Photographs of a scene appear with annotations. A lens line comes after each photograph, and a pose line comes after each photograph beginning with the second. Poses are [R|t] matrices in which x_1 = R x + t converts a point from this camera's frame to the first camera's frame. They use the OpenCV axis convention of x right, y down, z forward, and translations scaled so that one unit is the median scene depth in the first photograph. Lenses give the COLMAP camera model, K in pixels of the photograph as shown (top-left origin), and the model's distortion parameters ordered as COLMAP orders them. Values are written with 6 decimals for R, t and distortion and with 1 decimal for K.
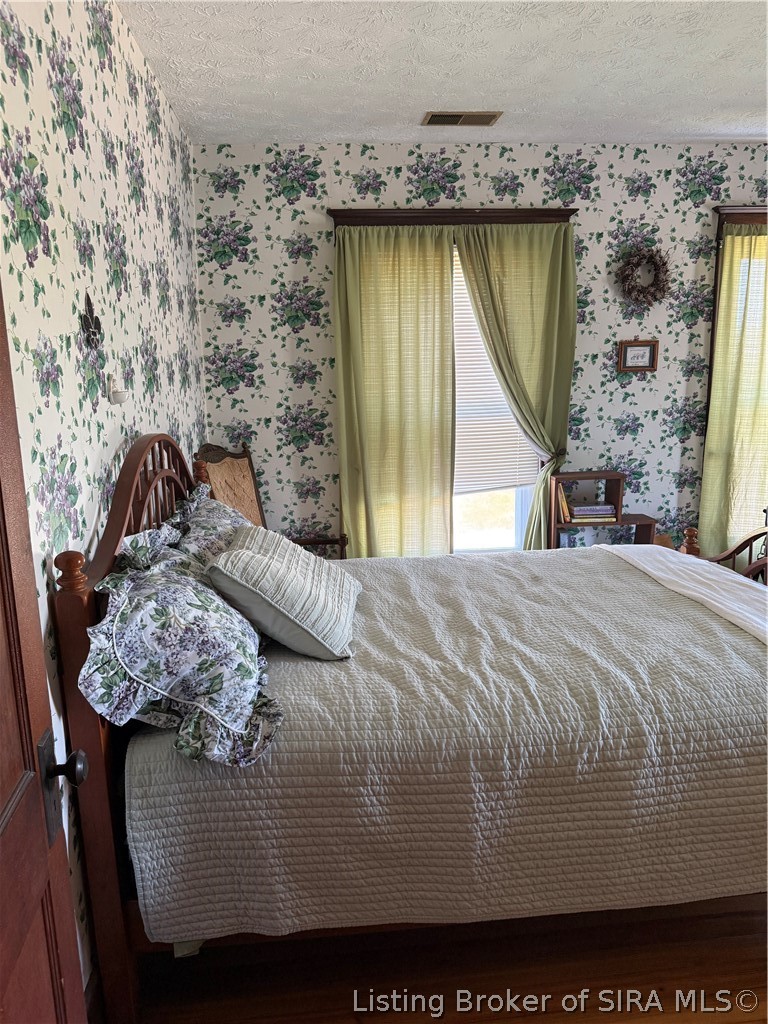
lens RADIAL K [[717.5, 0, 384.1], [0, 717.5, 514.7], [0, 0, 1]] dist [0.075444, -0.007618]
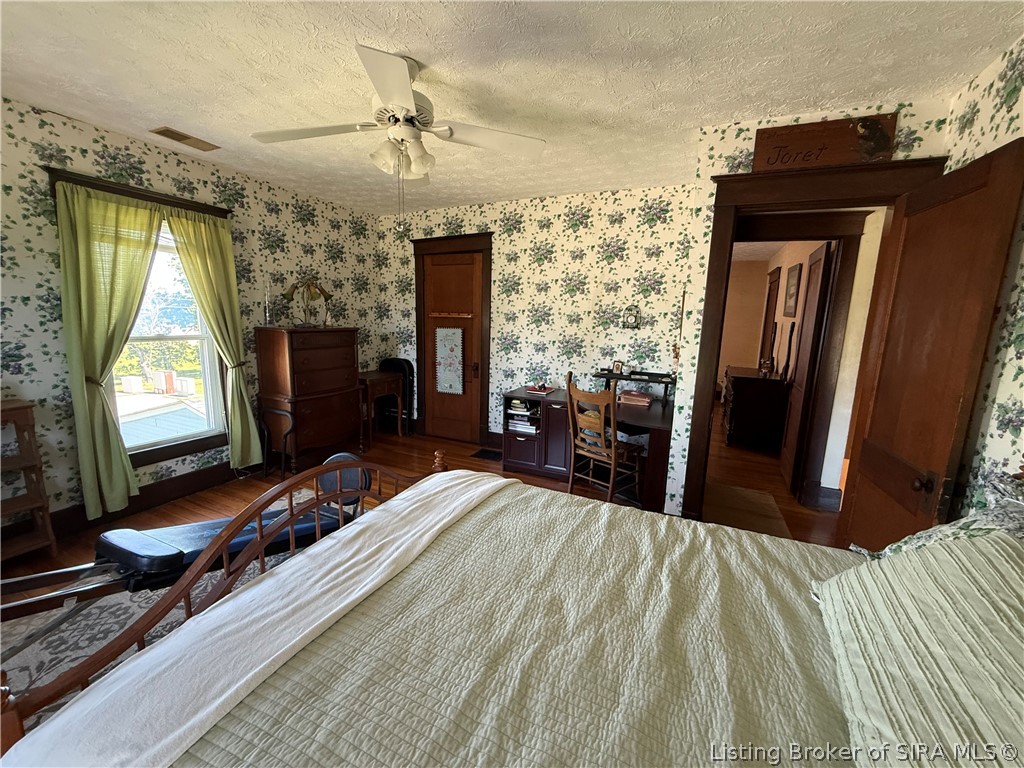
lens RADIAL K [[406.2, 0, 511.9], [0, 406.2, 385.4], [0, 0, 1]] dist [-0.003175, 0.000564]
pose [[-0.858480, -0.087694, 0.505294, 0.056010], [0.091324, 0.943384, 0.318882, -0.296176], [-0.504651, 0.319900, -0.801868, 1.473762]]
